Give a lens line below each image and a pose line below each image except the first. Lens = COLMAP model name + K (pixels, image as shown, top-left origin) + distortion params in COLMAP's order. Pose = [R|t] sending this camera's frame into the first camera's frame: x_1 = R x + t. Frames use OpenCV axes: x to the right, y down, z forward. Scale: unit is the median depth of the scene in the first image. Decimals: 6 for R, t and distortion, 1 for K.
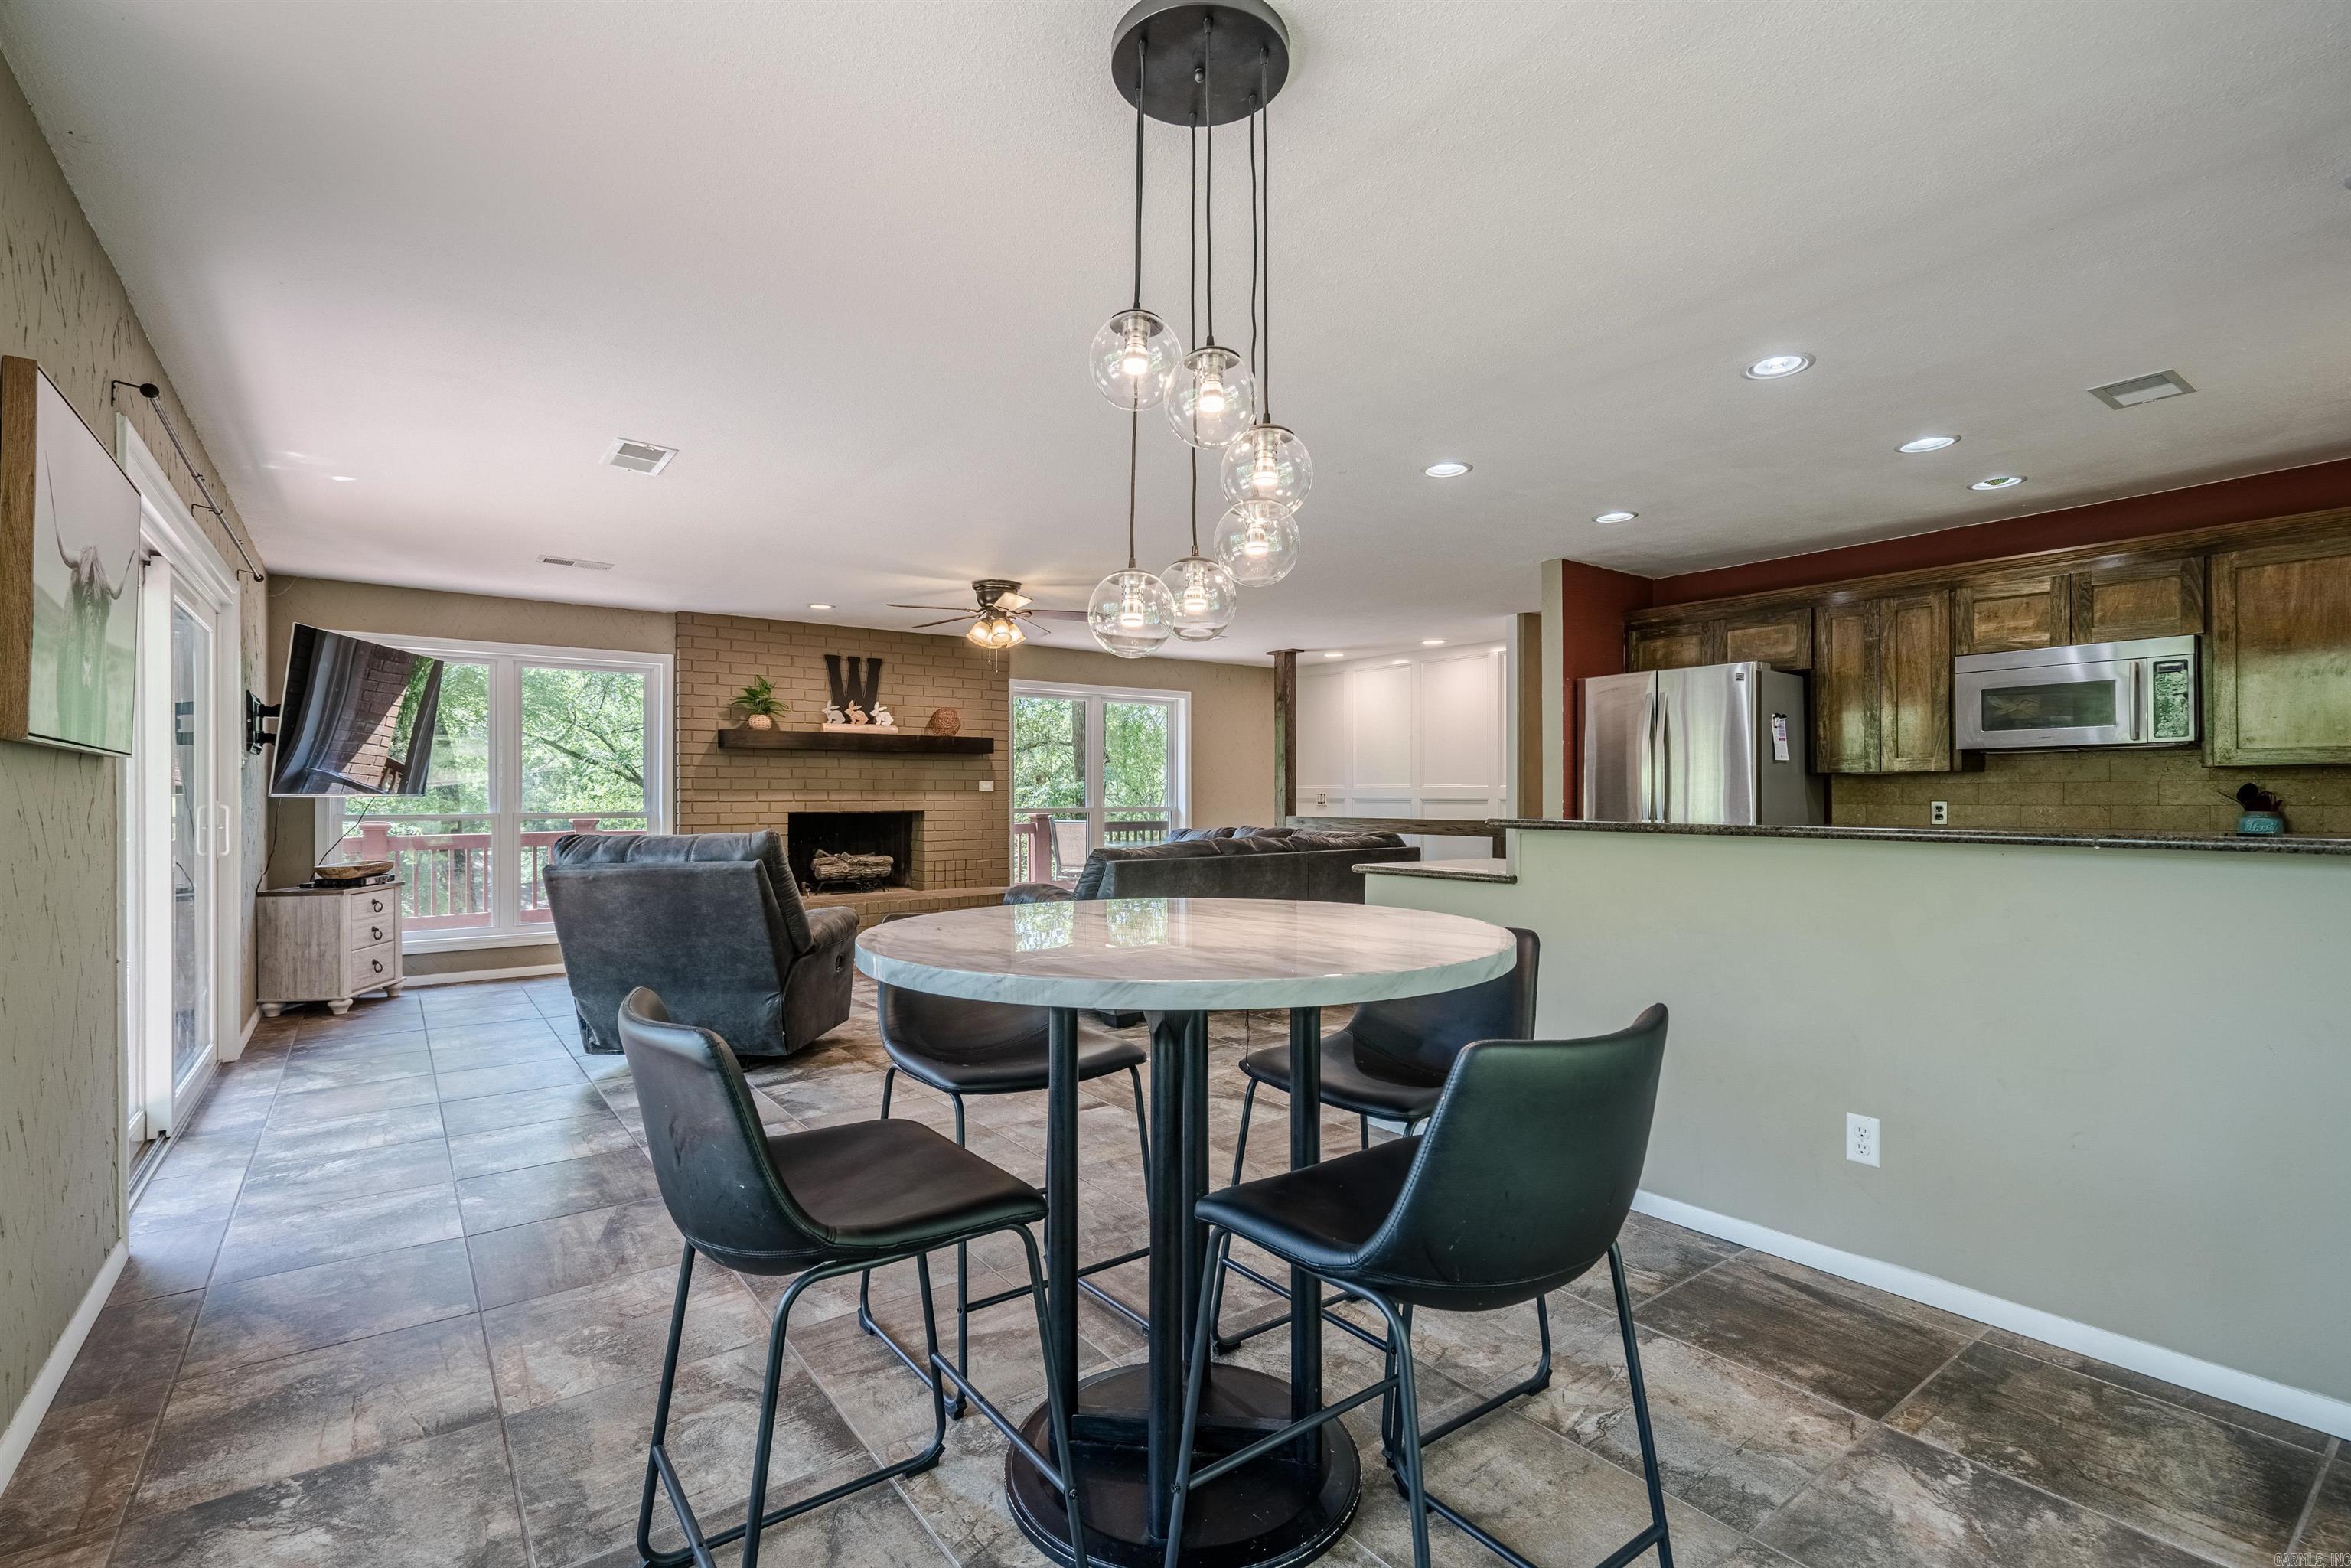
lens RADIAL K [[1073.8, 0, 1166.2], [0, 1073.8, 786.5], [0, 0, 1]] dist [-0.006761, 0.002920]
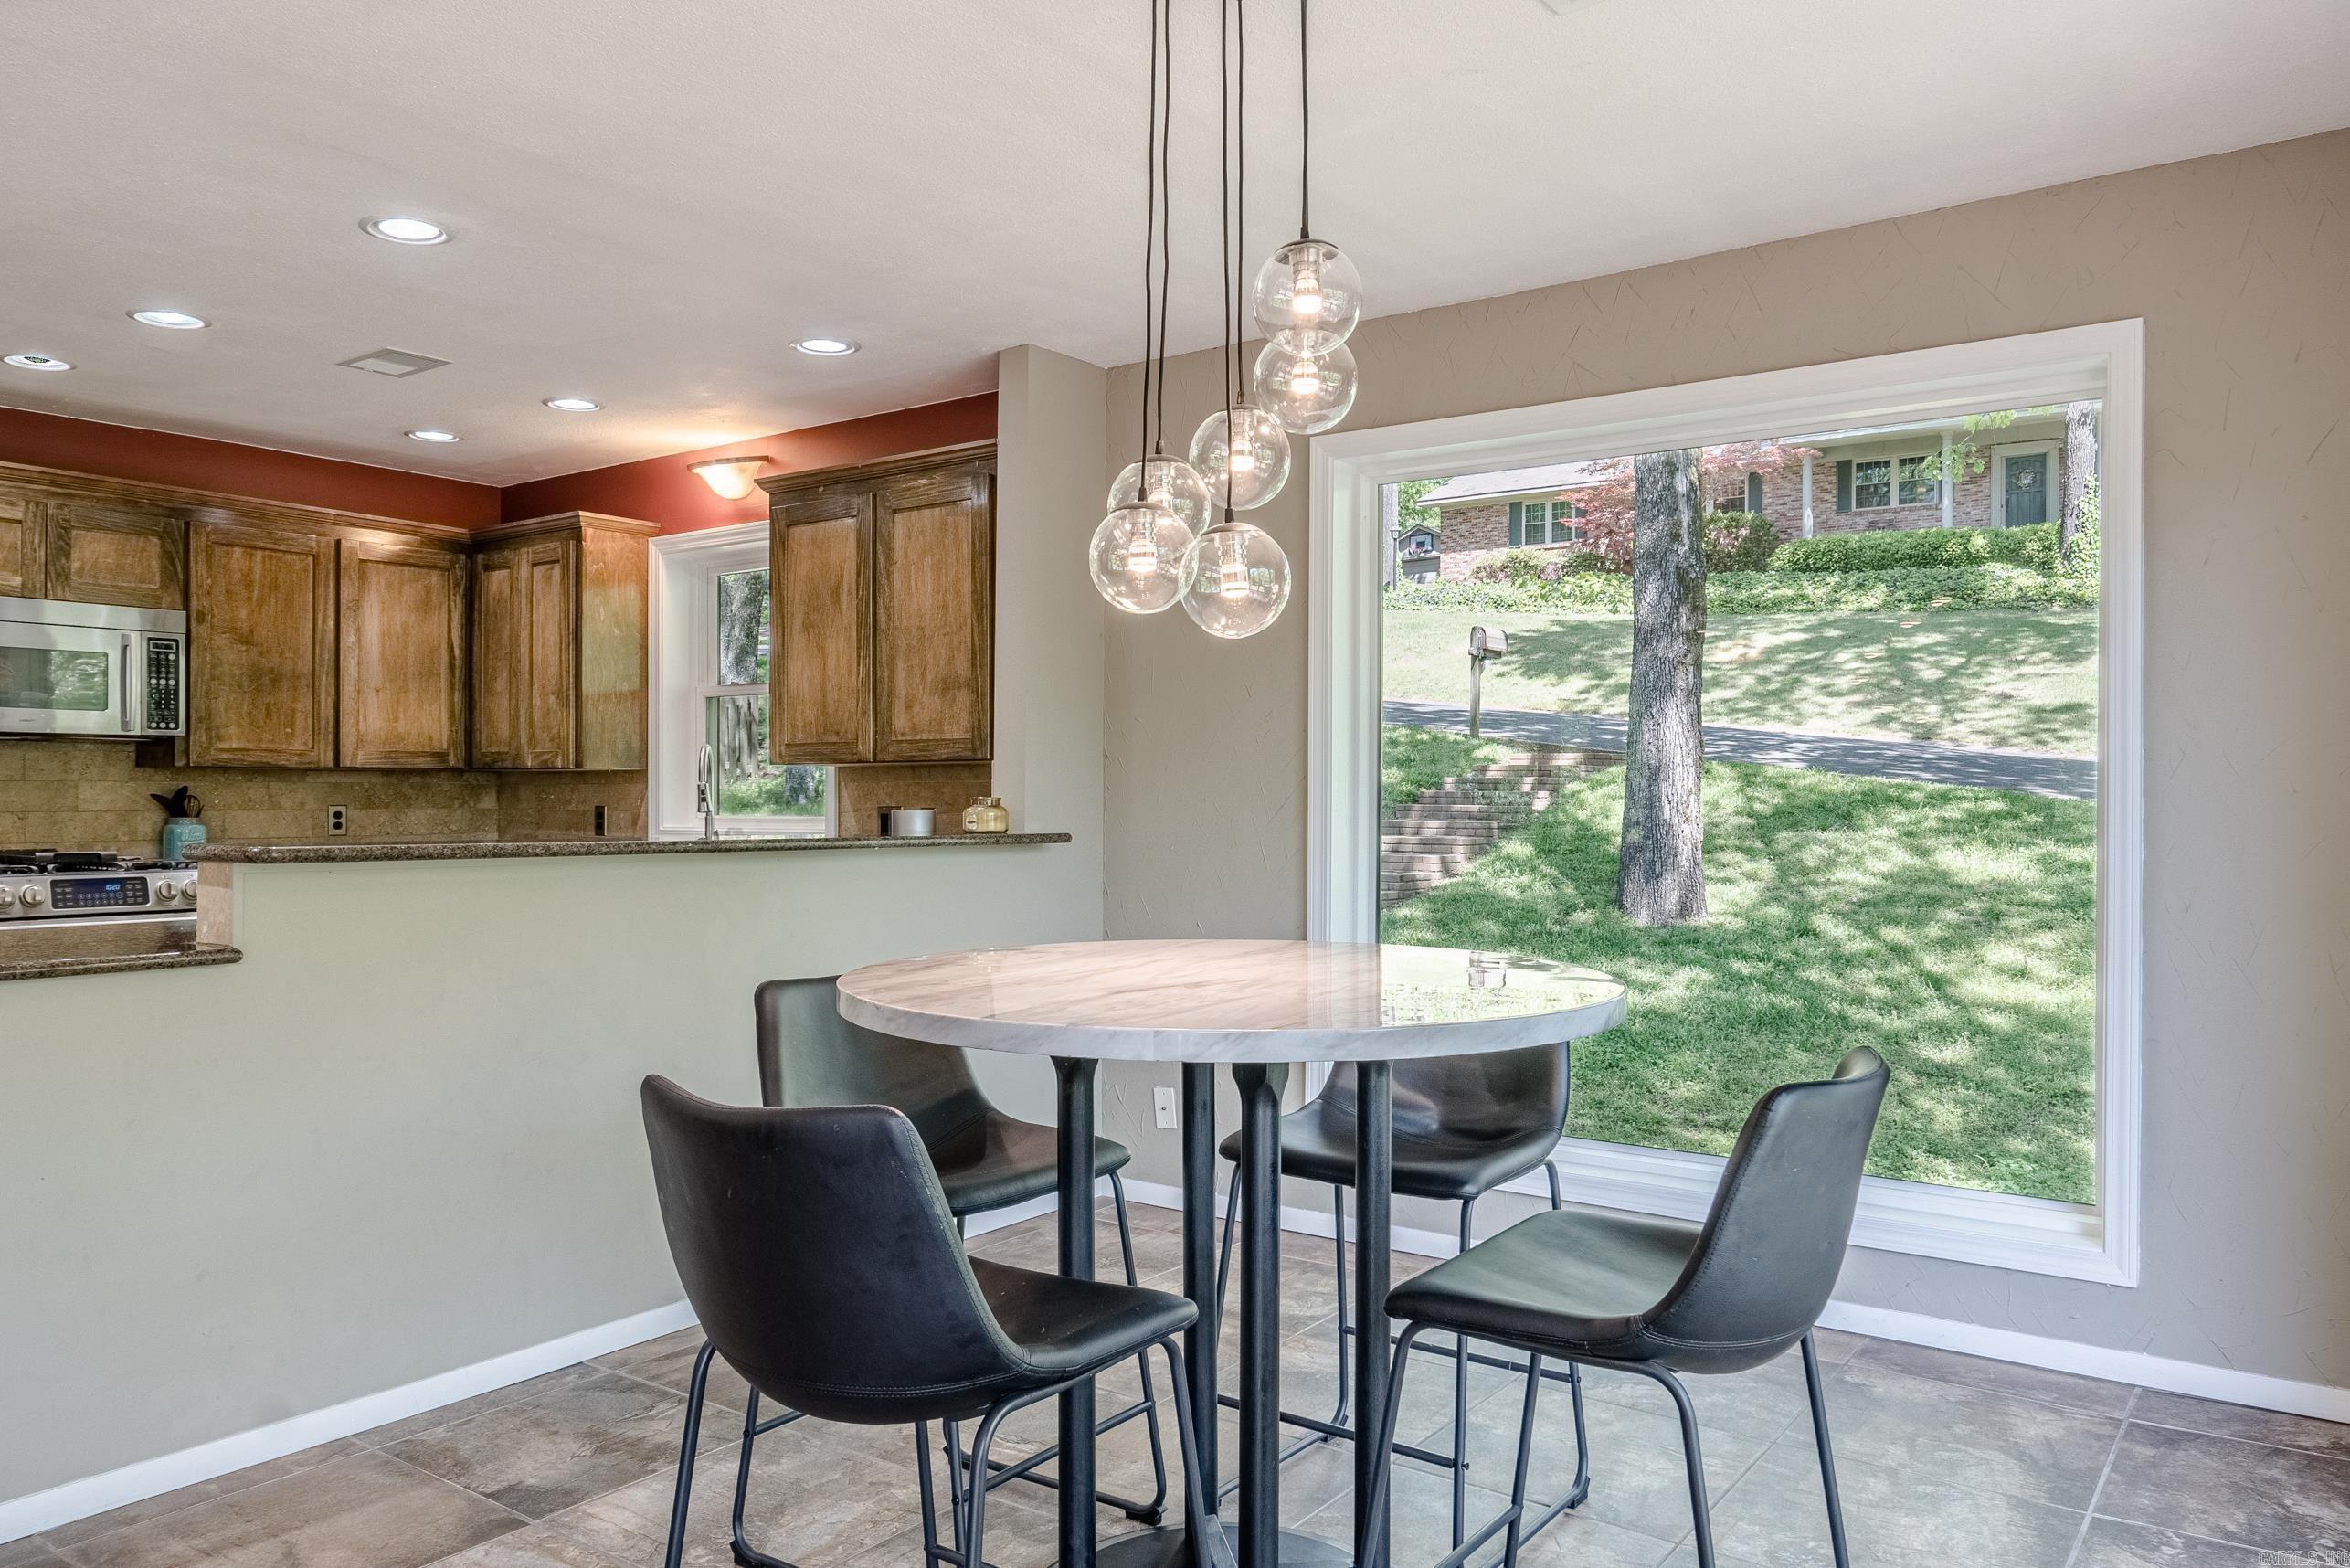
lens RADIAL K [[1639.5, 0, 1152.2], [0, 1639.5, 808.8], [0, 0, 1]] dist [-0.009170, 0.000014]
pose [[-0.311347, -0.007673, 0.950265, -0.268341], [-0.008791, 0.999948, 0.005194, 0.001186], [-0.950256, -0.006737, -0.311398, 0.345411]]
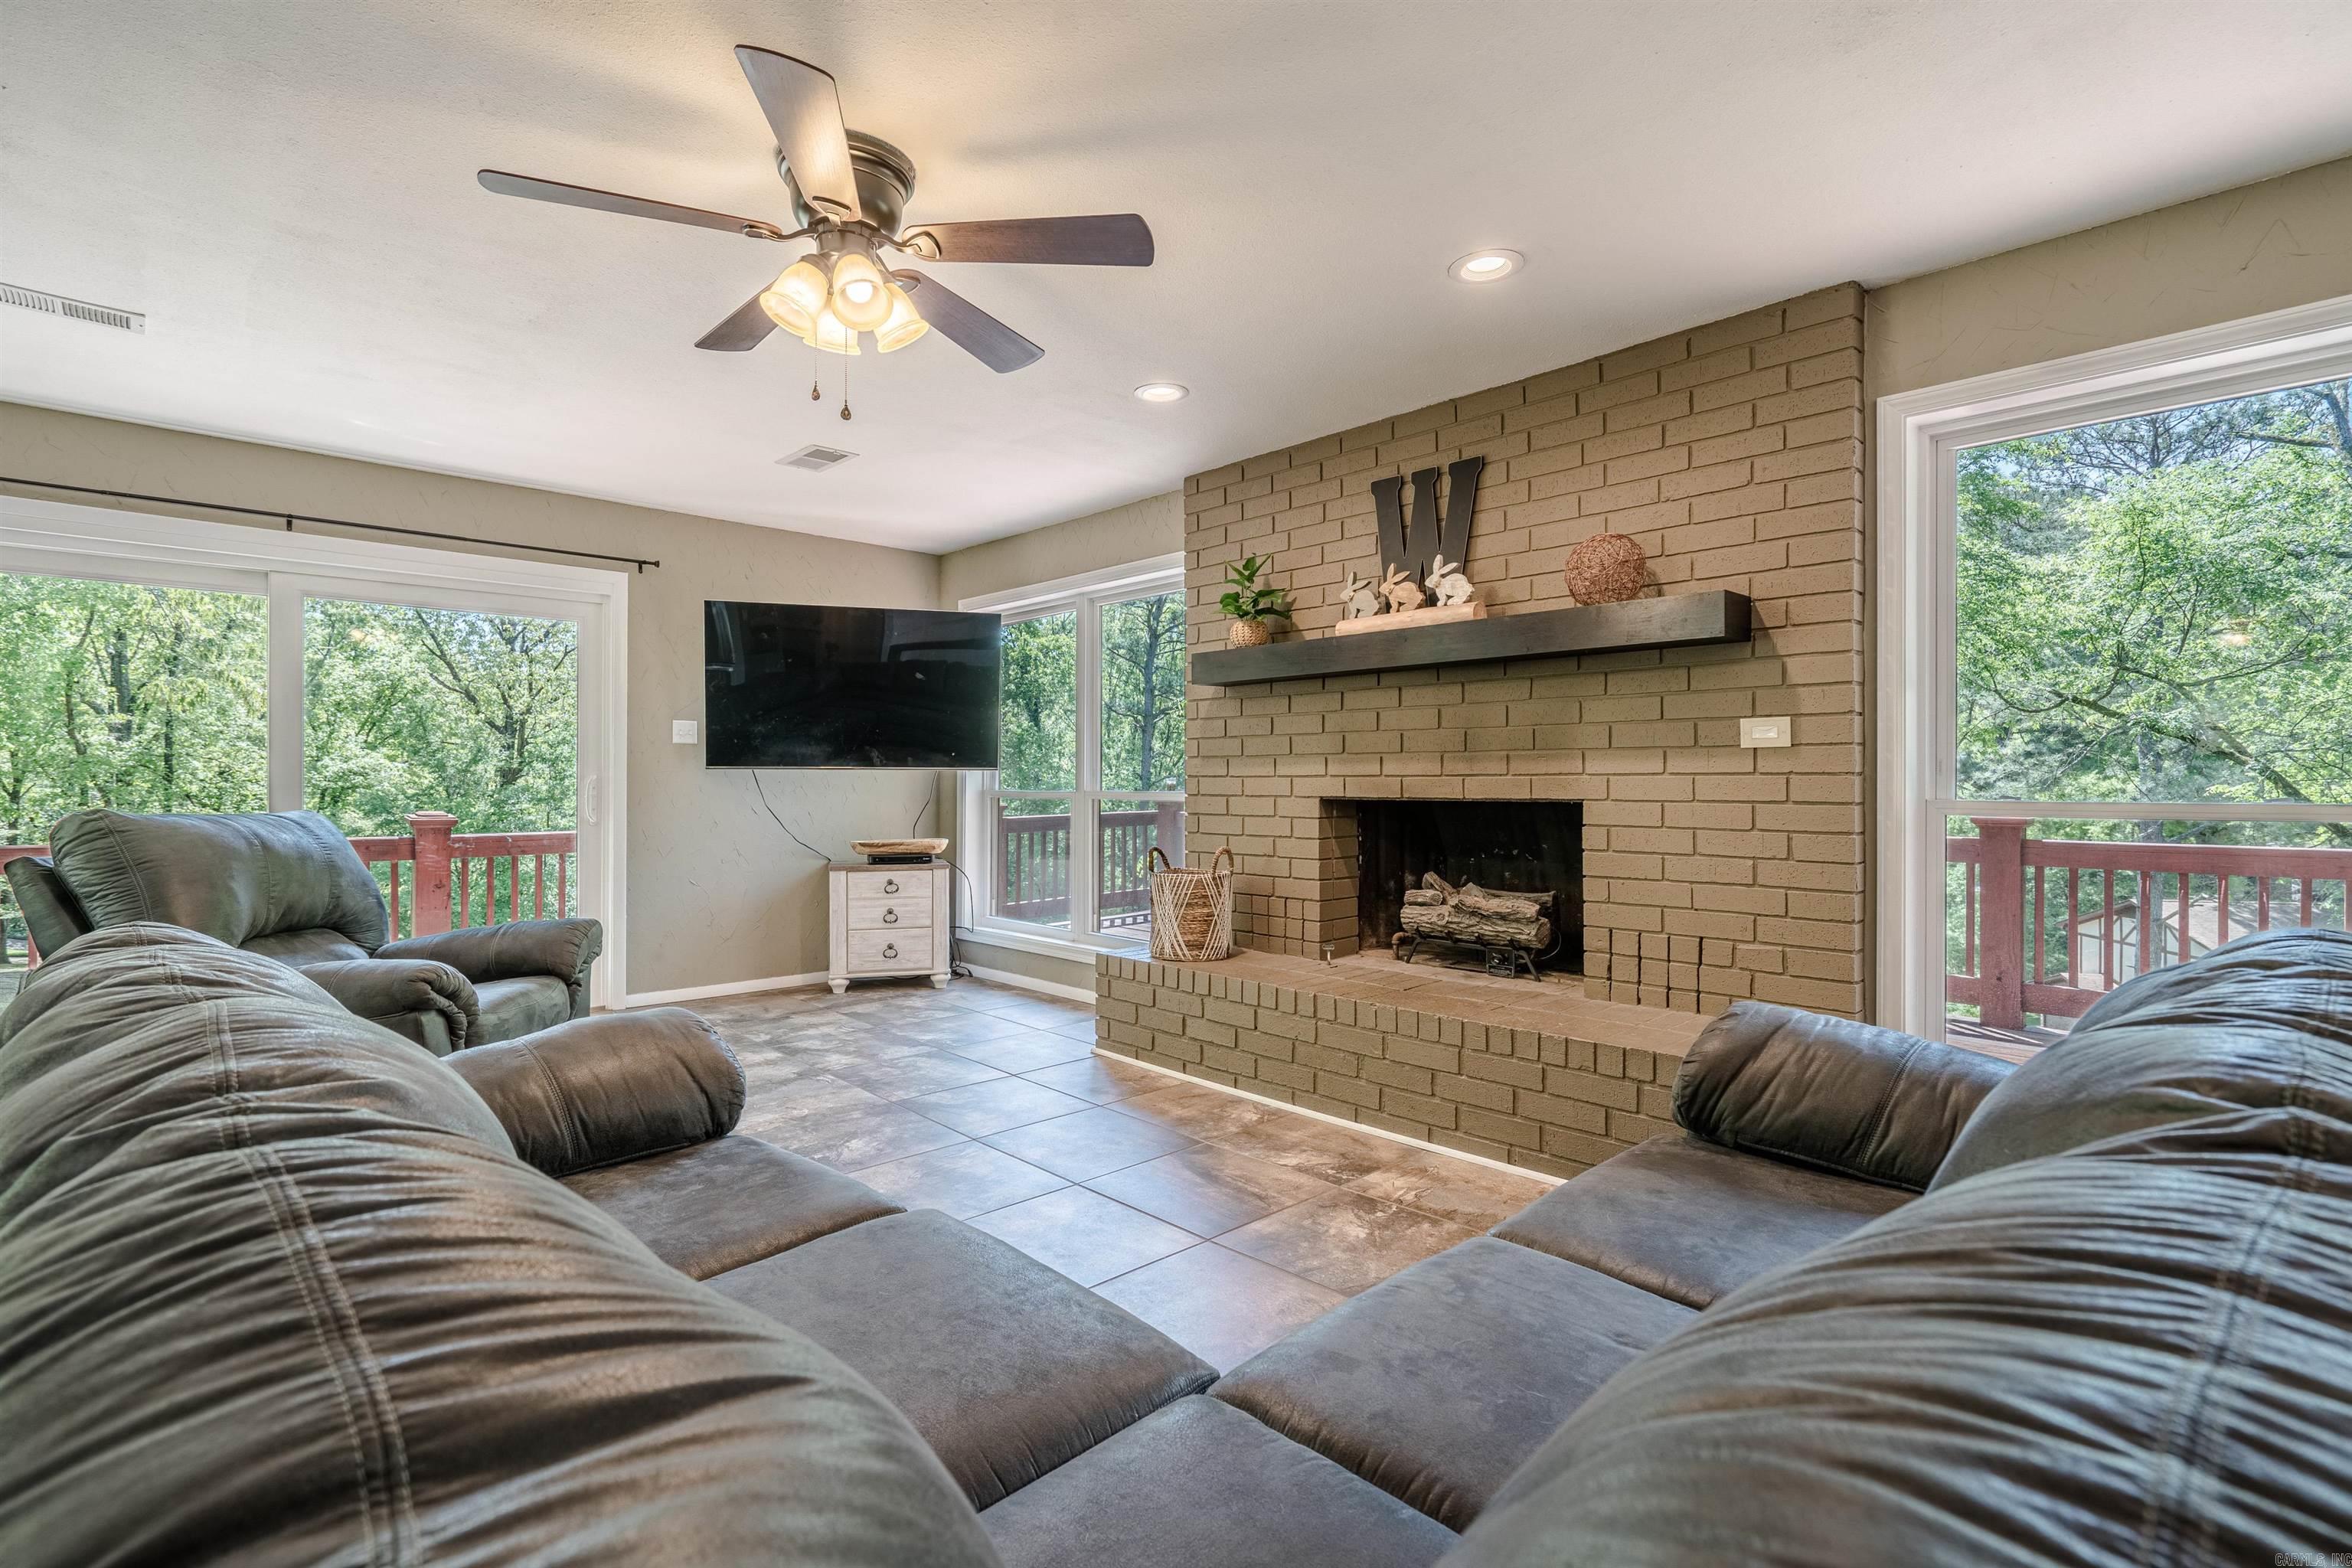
lens RADIAL K [[1074.3, 0, 1159.2], [0, 1074.3, 785.4], [0, 0, 1]] dist [-0.006761, 0.002920]
pose [[0.123776, 0.006511, -0.992289, 0.165315], [0.006164, 0.999954, 0.007330, 0.013767], [0.992291, -0.007024, 0.123730, 0.837786]]
